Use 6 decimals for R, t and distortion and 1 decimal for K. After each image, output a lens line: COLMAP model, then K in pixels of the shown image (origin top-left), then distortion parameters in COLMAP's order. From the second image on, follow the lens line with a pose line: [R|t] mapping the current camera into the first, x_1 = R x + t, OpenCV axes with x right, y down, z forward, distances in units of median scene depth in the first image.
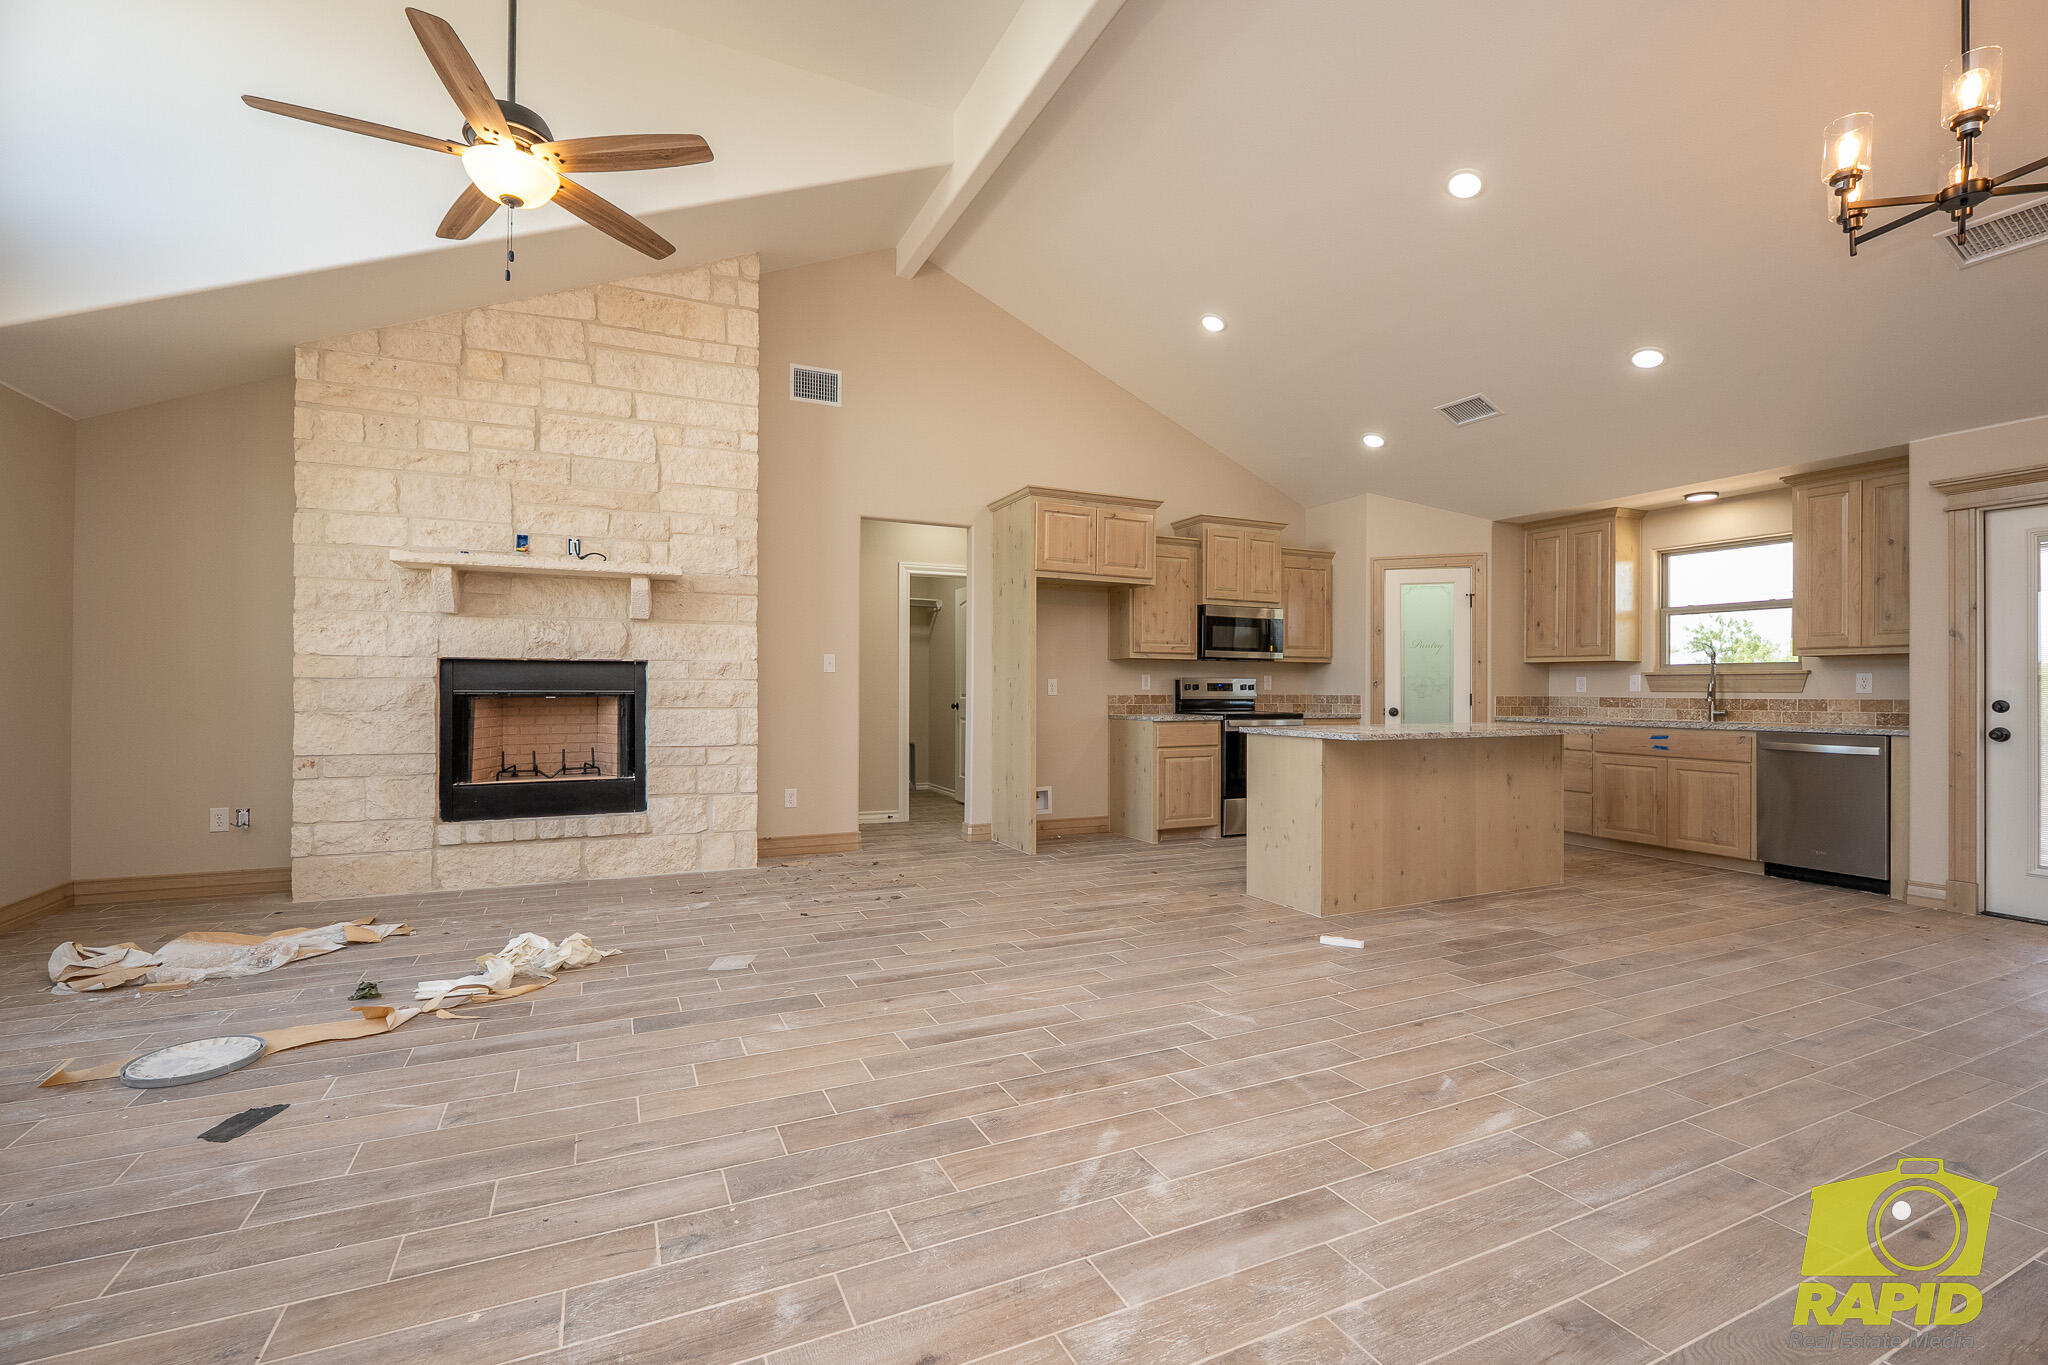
lens RADIAL K [[898.2, 0, 1020.3], [0, 898.2, 679.2], [0, 0, 1]] dist [-0.009471, 0.002530]
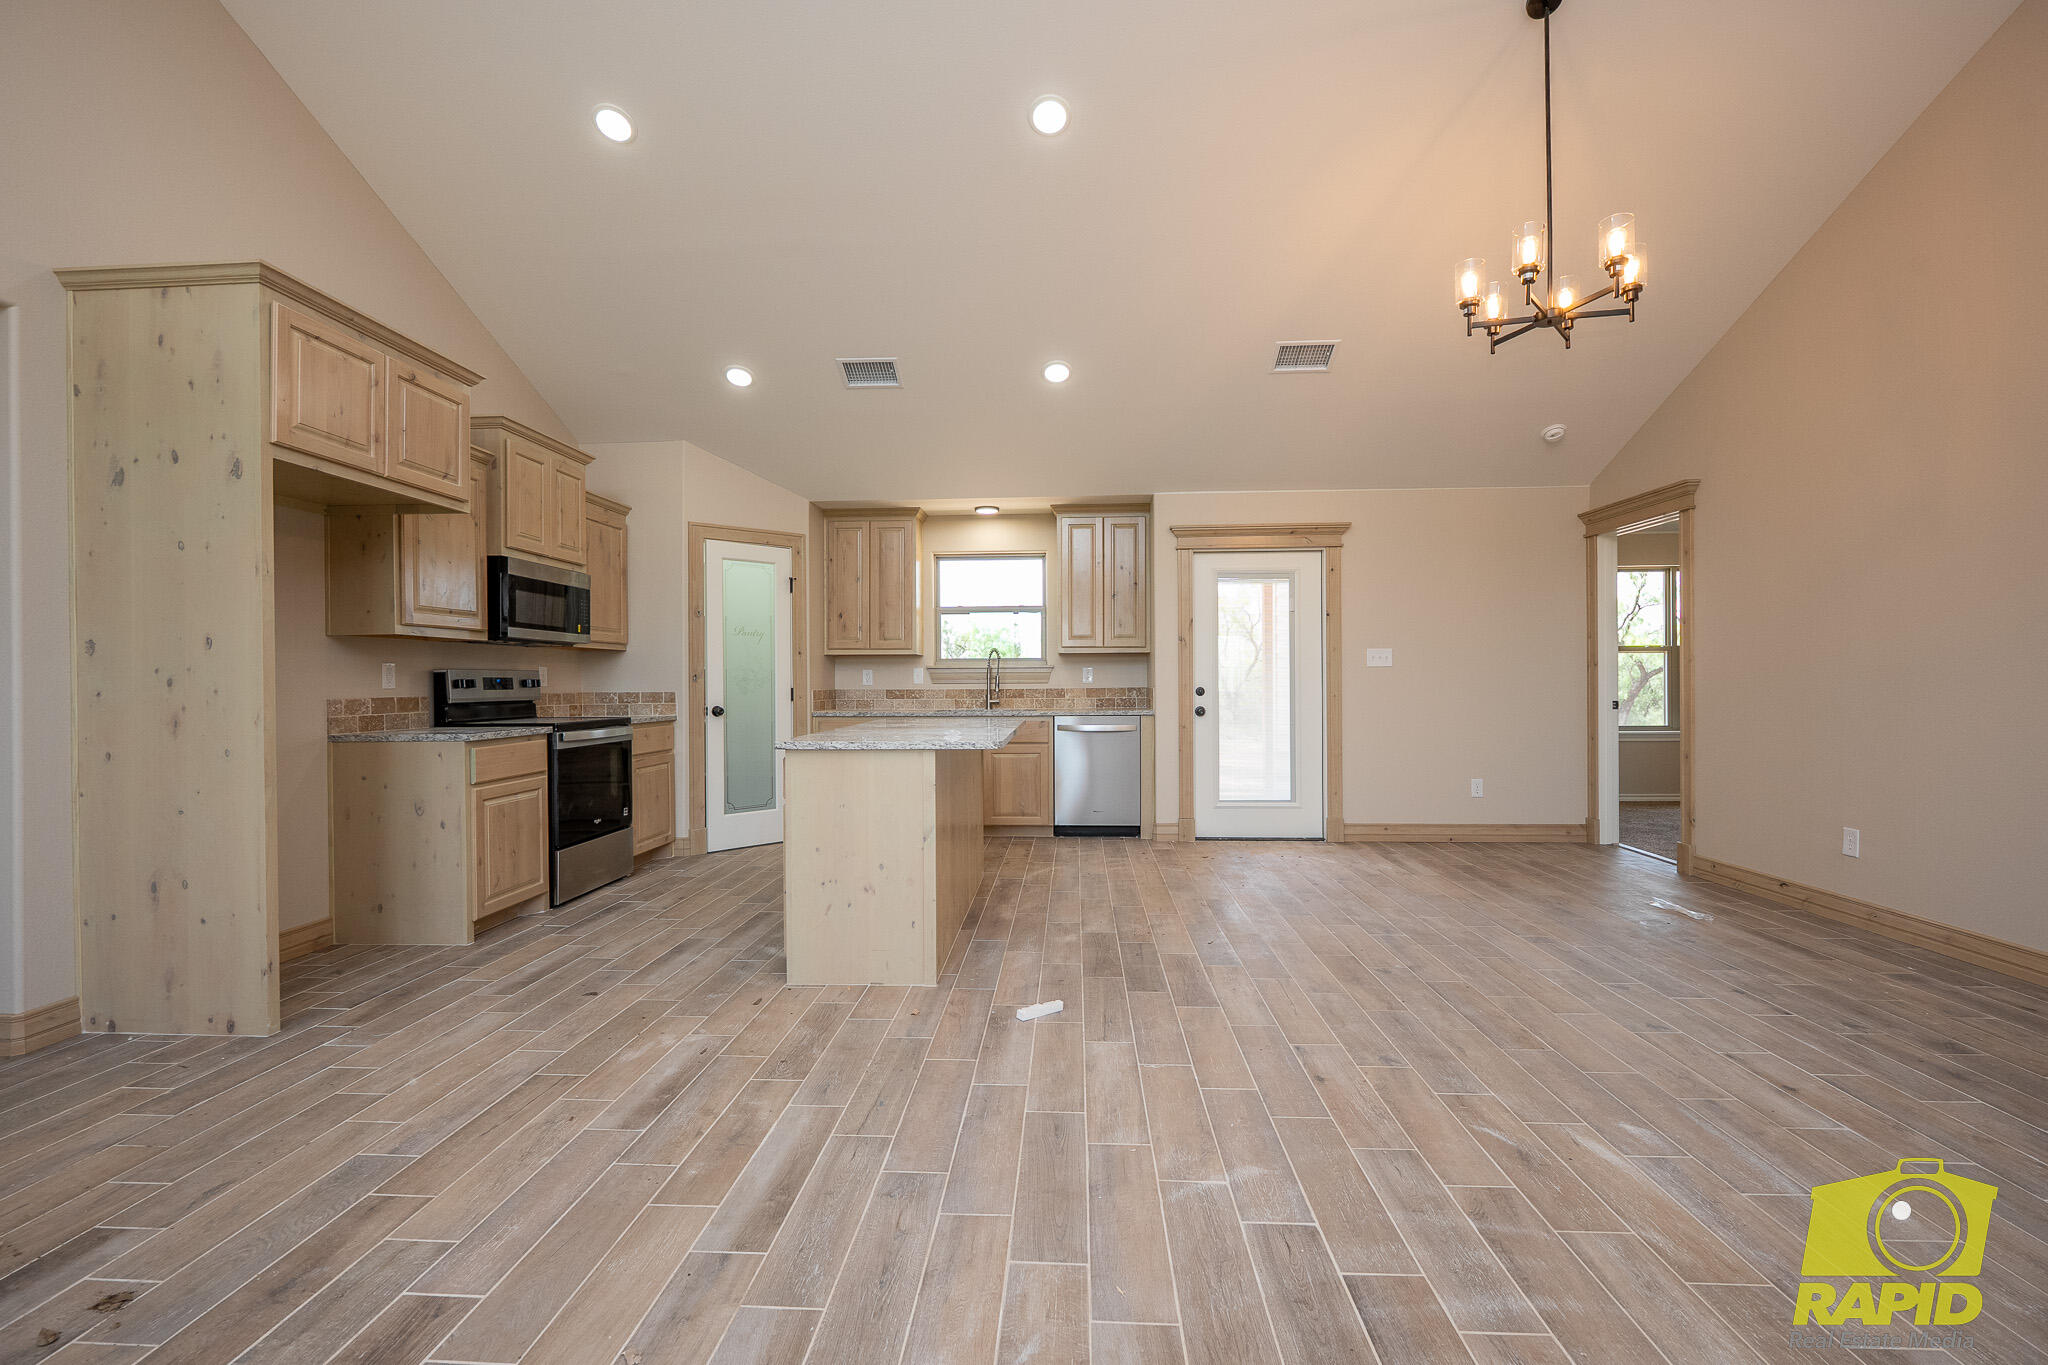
lens RADIAL K [[898.2, 0, 1023.4], [0, 898.2, 682.0], [0, 0, 1]] dist [-0.009471, 0.002530]
pose [[0.478027, -0.008329, 0.878305, -0.244876], [-0.000430, 0.999953, 0.009716, 0.001551], [-0.878345, -0.005022, 0.478001, 0.481738]]
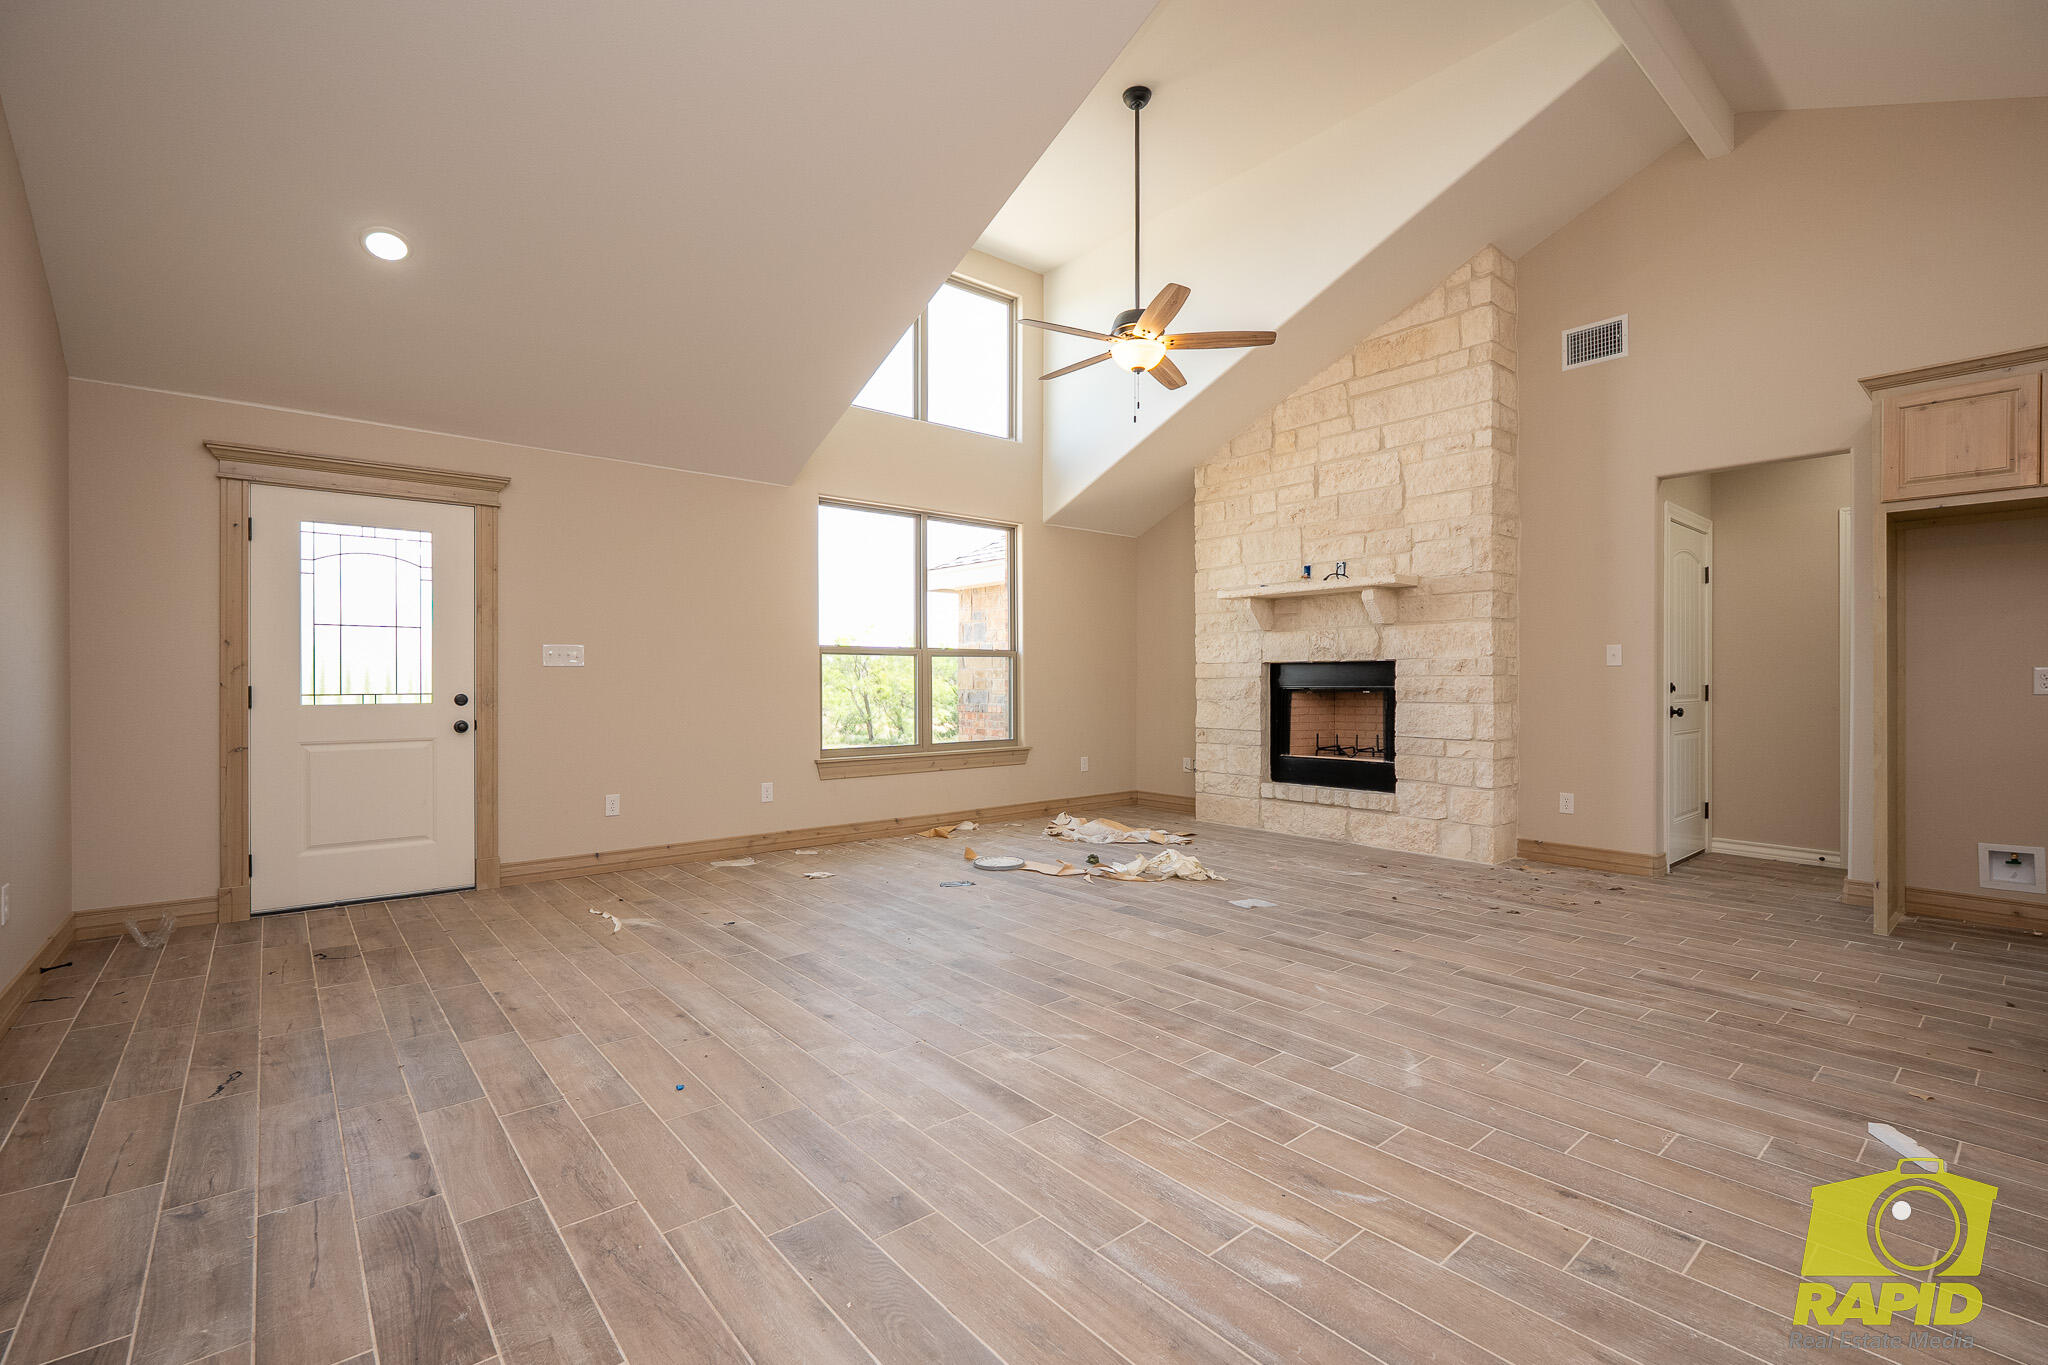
lens RADIAL K [[898.2, 0, 1023.1], [0, 898.2, 680.2], [0, 0, 1]] dist [-0.009471, 0.002530]
pose [[0.258199, -0.006111, -0.966072, 0.558234], [0.010910, 0.999935, -0.003410, 0.003703], [0.966030, -0.009660, 0.258249, 0.256606]]
